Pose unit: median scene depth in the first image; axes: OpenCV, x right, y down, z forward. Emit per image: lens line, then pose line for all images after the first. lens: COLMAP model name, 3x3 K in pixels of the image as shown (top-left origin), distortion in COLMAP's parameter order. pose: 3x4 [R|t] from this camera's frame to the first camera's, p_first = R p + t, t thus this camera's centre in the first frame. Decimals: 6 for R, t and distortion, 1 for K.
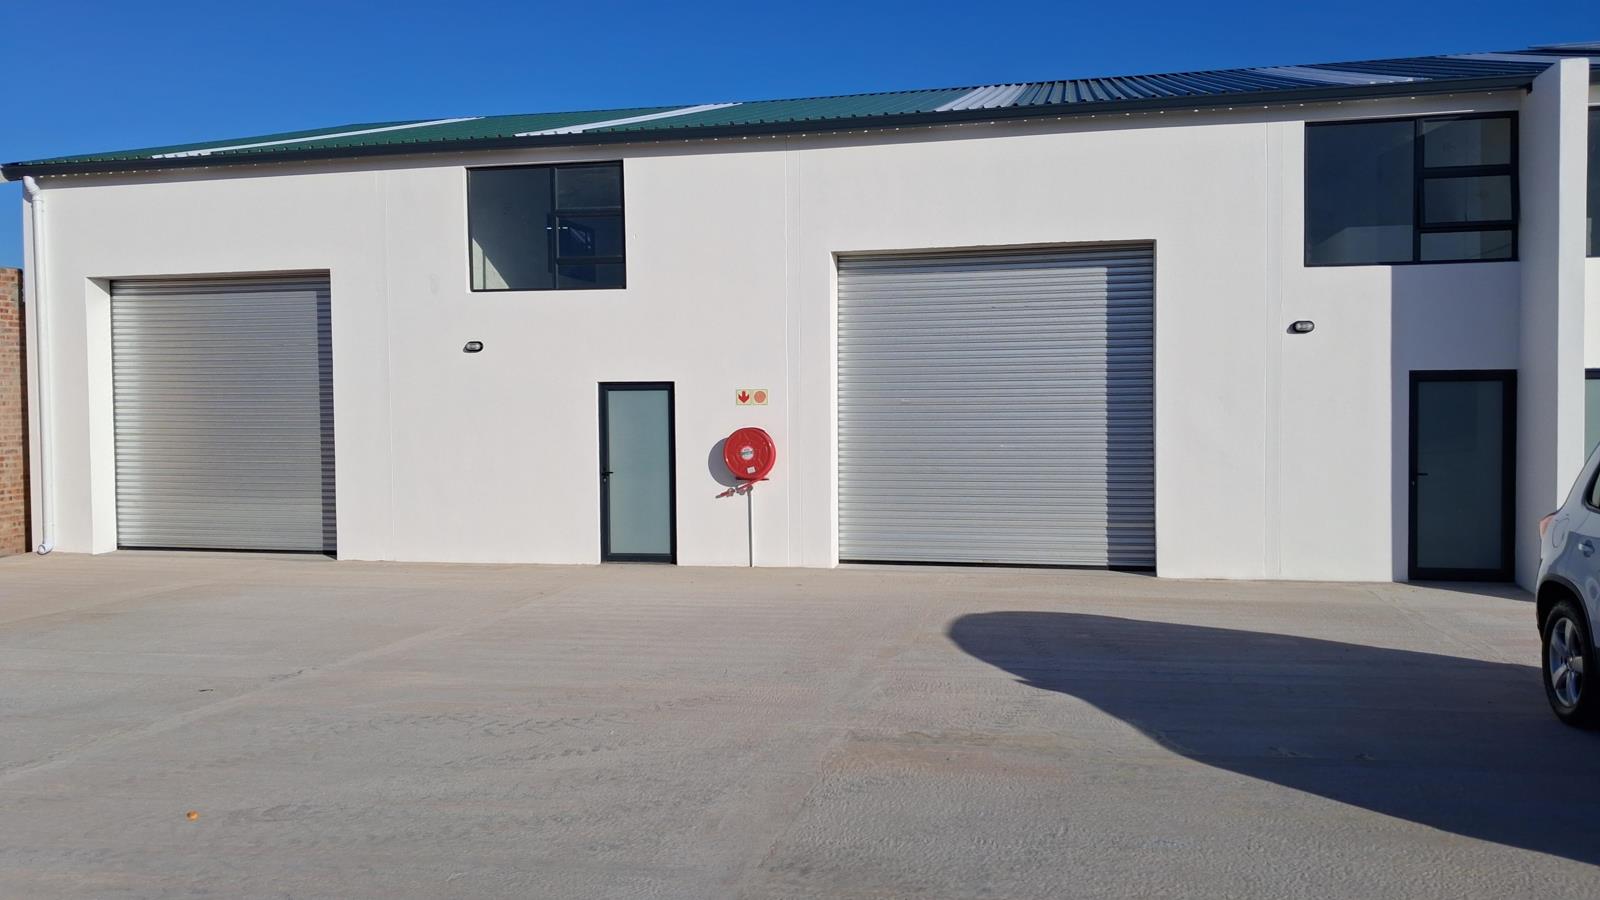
lens RADIAL K [[852.1, 0, 800.0], [0, 852.1, 450.0], [0, 0, 1]] dist [0.000092, -0.000189]
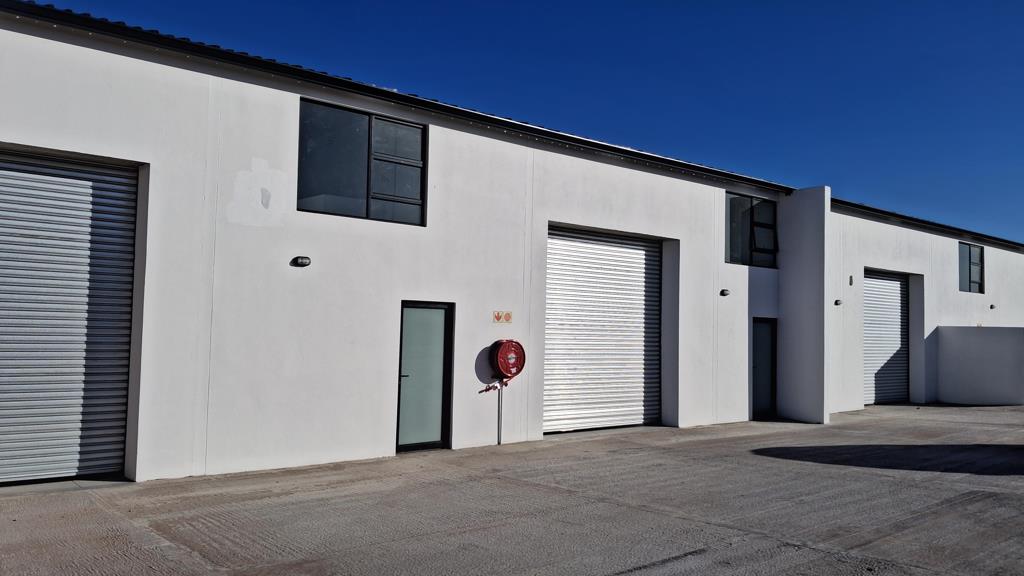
lens RADIAL K [[769.6, 0, 512.0], [0, 769.6, 288.0], [0, 0, 1]] dist [-0.002551, -0.002580]
pose [[0.662708, 0.061735, 0.746329, -0.959852], [0.007669, 0.995985, -0.089196, 0.001254], [-0.748839, 0.064834, 0.659573, 0.172996]]
